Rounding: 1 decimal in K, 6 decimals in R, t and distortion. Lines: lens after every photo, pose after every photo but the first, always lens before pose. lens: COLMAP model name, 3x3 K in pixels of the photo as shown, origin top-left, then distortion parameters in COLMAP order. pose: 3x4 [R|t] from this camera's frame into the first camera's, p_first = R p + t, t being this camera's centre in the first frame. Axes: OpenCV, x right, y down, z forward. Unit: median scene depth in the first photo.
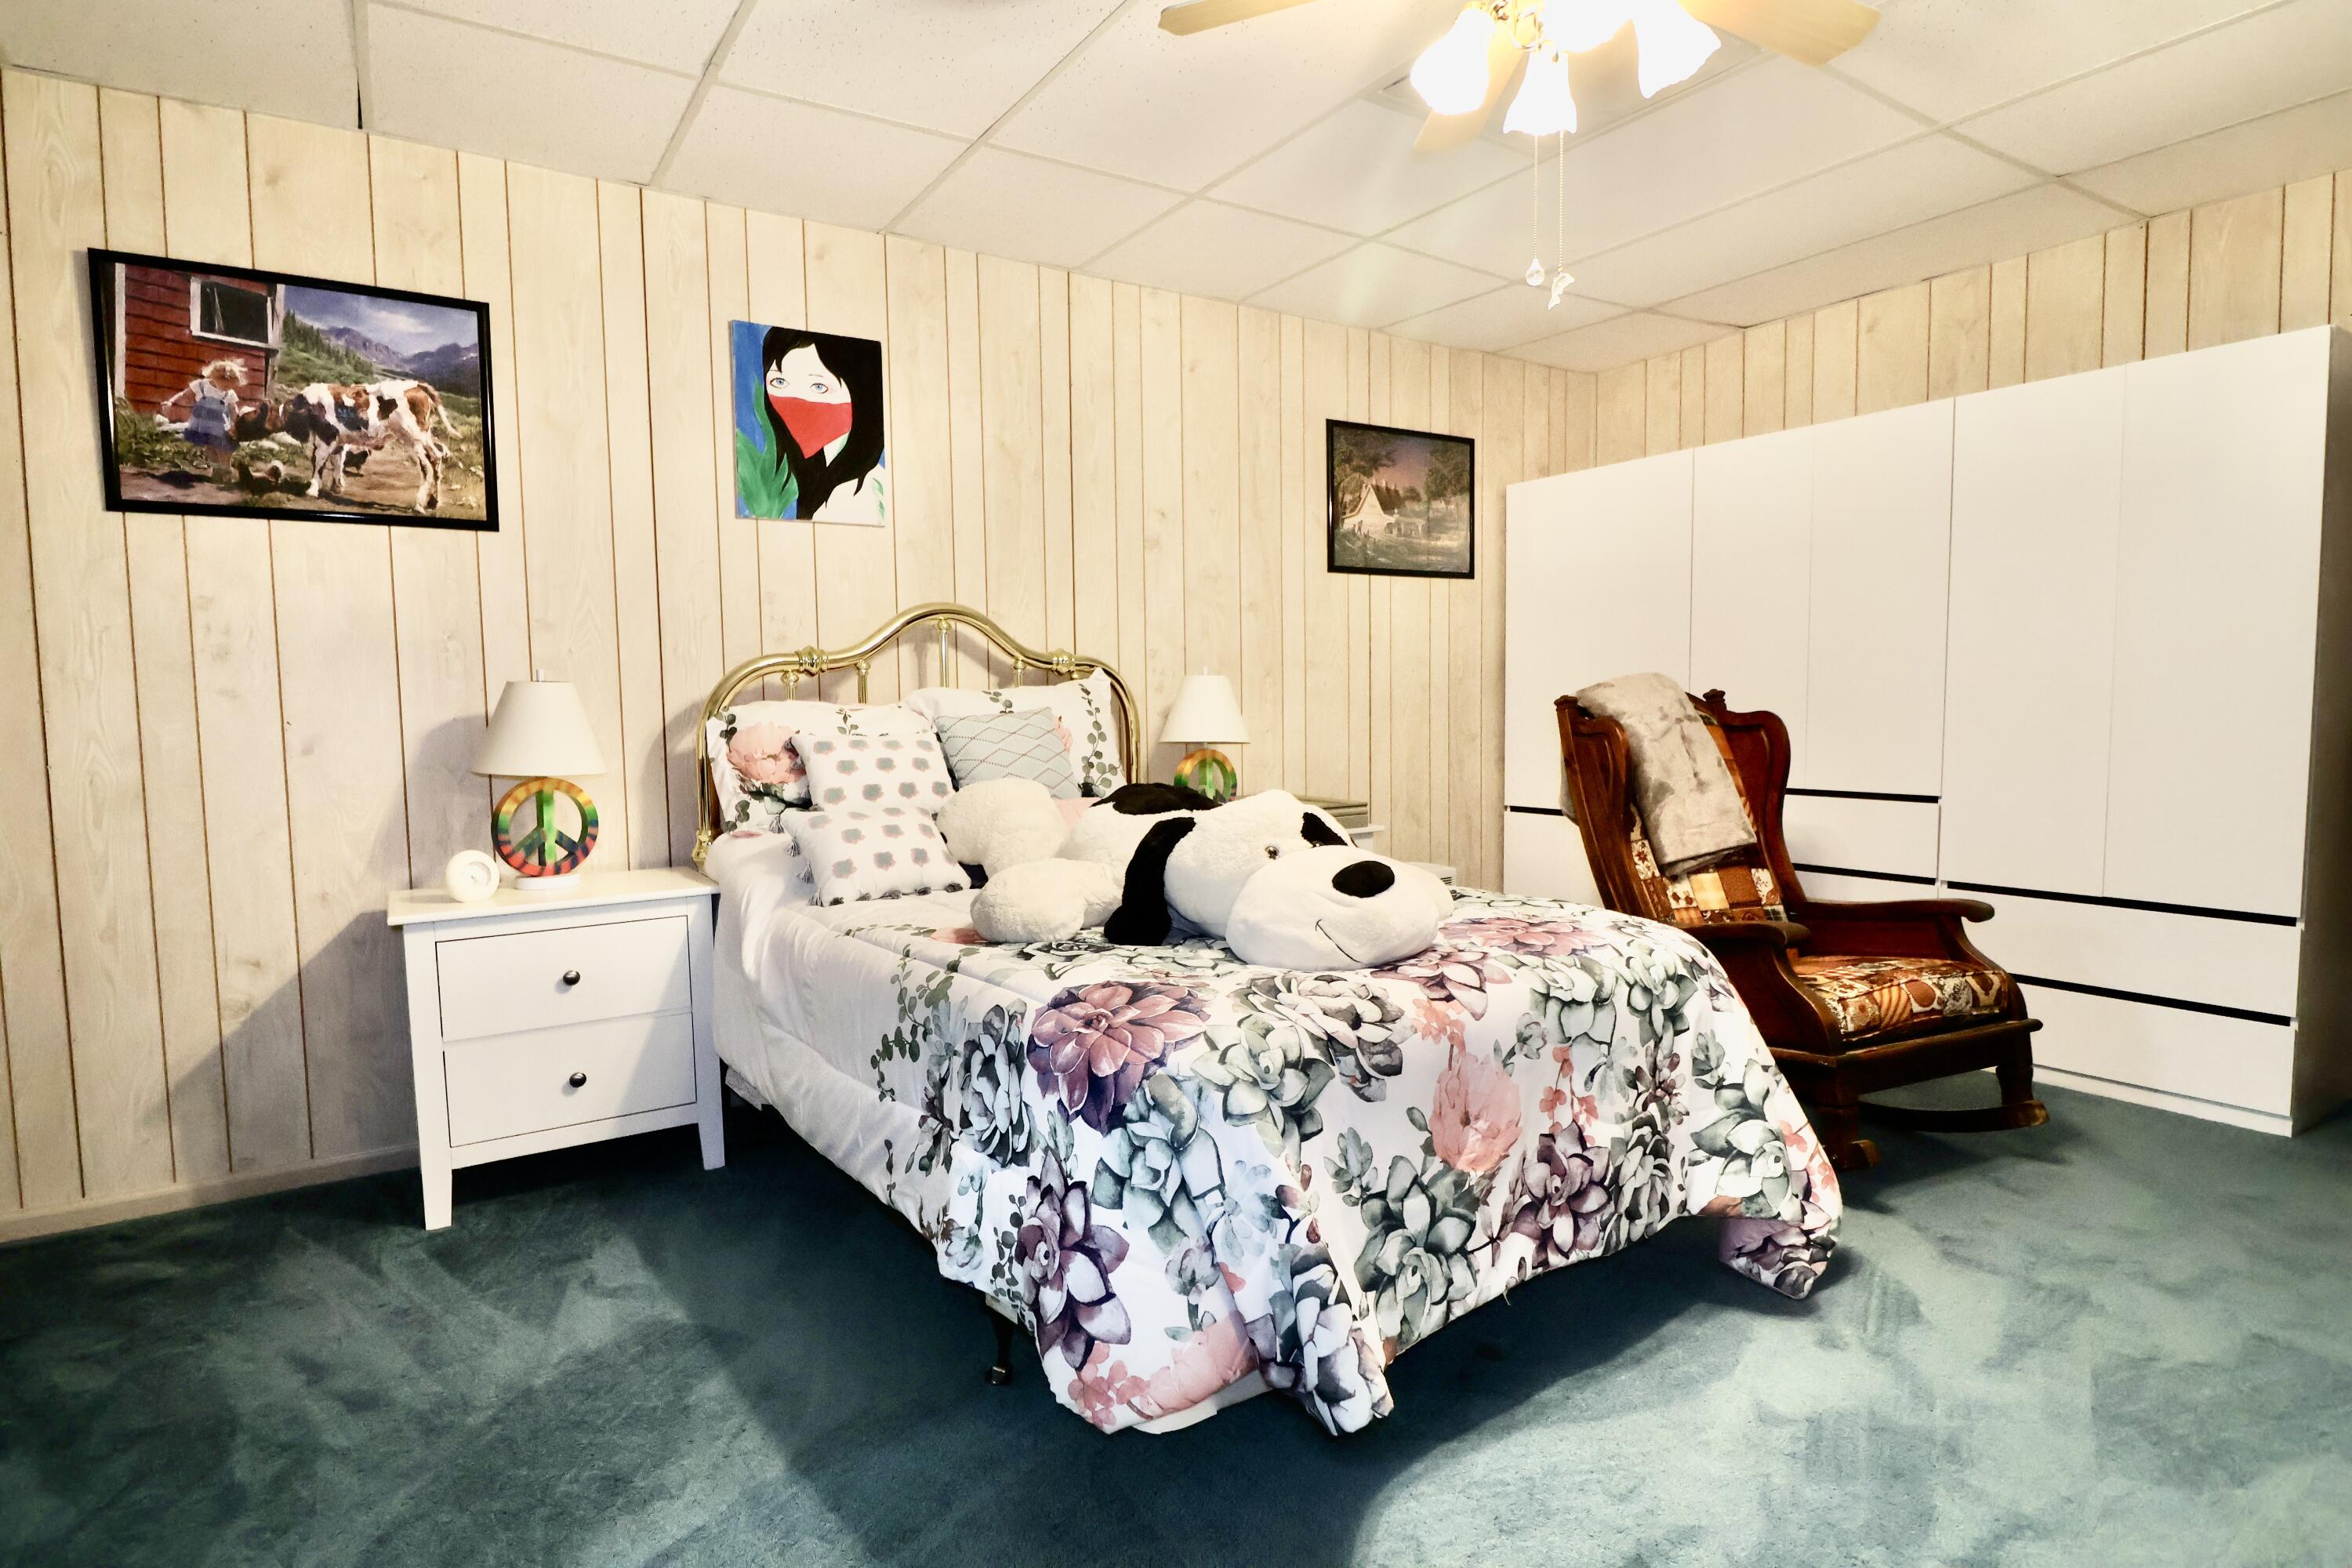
lens RADIAL K [[1241.5, 0, 1178.9], [0, 1241.5, 786.1], [0, 0, 1]] dist [-0.006025, -0.002065]
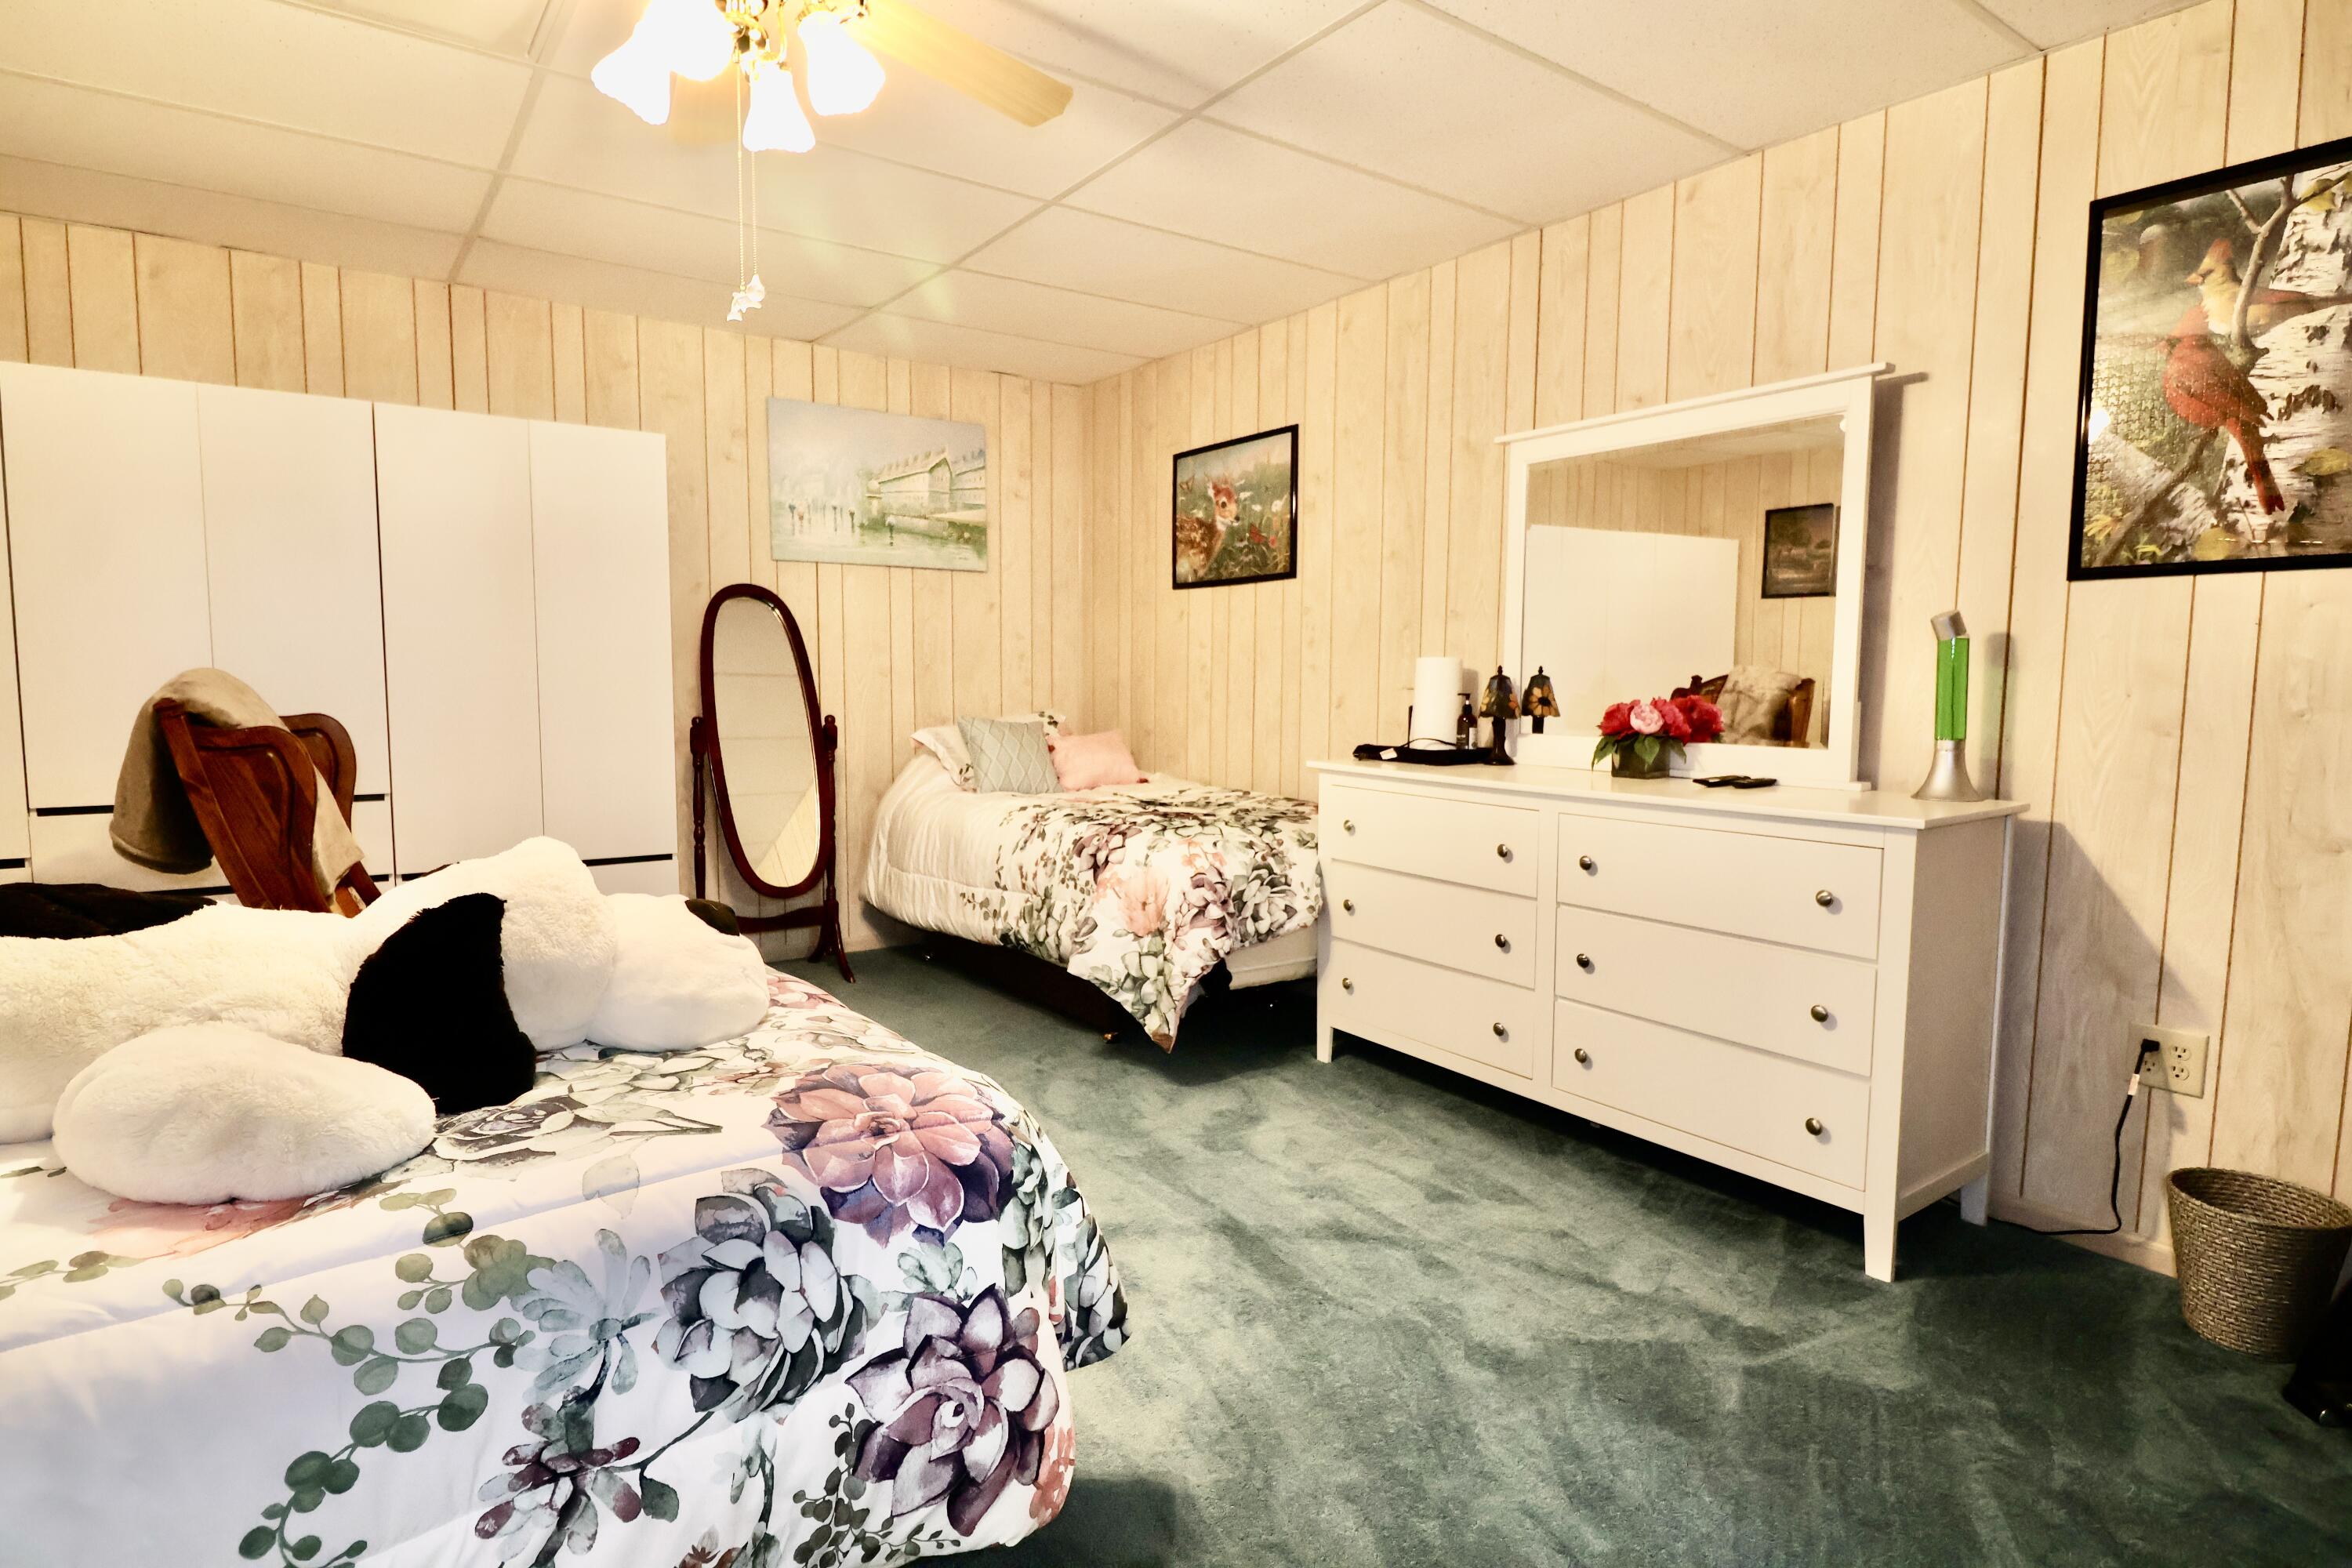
lens RADIAL K [[1241.5, 0, 1178.8], [0, 1241.5, 778.6], [0, 0, 1]] dist [-0.006025, -0.002065]
pose [[-0.057239, -0.074023, 0.995613, -0.817409], [0.061903, 0.995066, 0.077541, -0.079451], [-0.996440, 0.066070, -0.052374, 0.798904]]
